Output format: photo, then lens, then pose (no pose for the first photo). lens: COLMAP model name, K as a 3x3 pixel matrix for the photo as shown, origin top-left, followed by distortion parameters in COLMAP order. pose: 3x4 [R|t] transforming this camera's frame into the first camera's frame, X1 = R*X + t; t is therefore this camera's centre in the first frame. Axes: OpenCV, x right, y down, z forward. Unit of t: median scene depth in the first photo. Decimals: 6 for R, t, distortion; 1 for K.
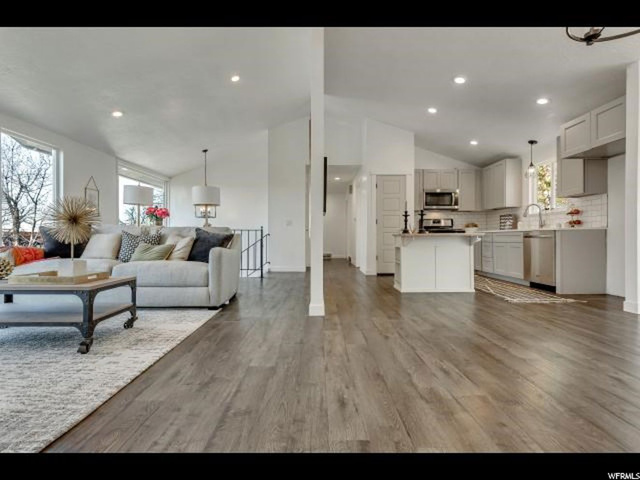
lens RADIAL K [[304.2, 0, 318.7], [0, 304.2, 235.3], [0, 0, 1]] dist [0.004161, 0.000318]
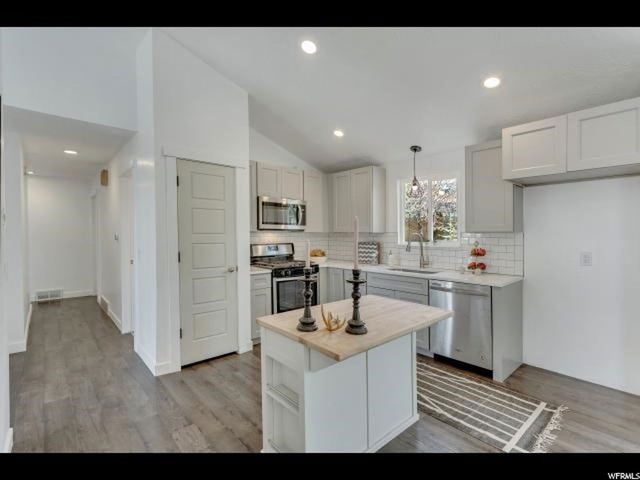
lens RADIAL K [[304.2, 0, 318.4], [0, 304.2, 240.3], [0, 0, 1]] dist [0.004161, 0.000318]
pose [[0.740263, -0.014263, 0.672166, 0.040178], [-0.008449, 0.999499, 0.030514, -0.108354], [-0.672264, -0.028268, 0.739771, 0.620805]]
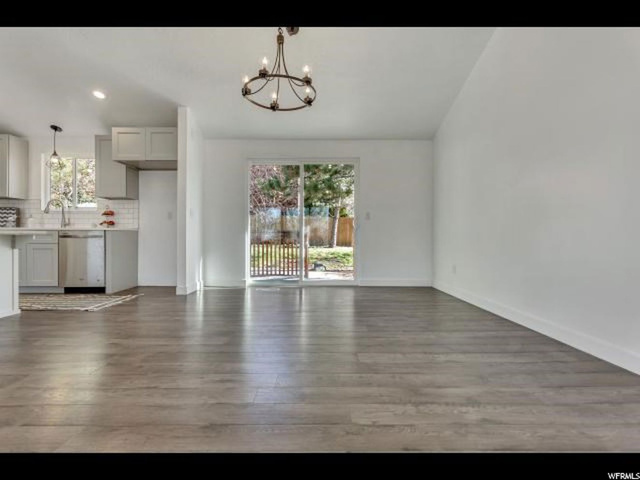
lens RADIAL K [[304.2, 0, 320.1], [0, 304.2, 233.9], [0, 0, 1]] dist [0.004161, 0.000318]
pose [[-0.017371, 0.015472, 0.999729, -0.183149], [-0.007819, 0.999848, -0.015610, 0.004840], [-0.999819, -0.008088, -0.017248, 0.259621]]
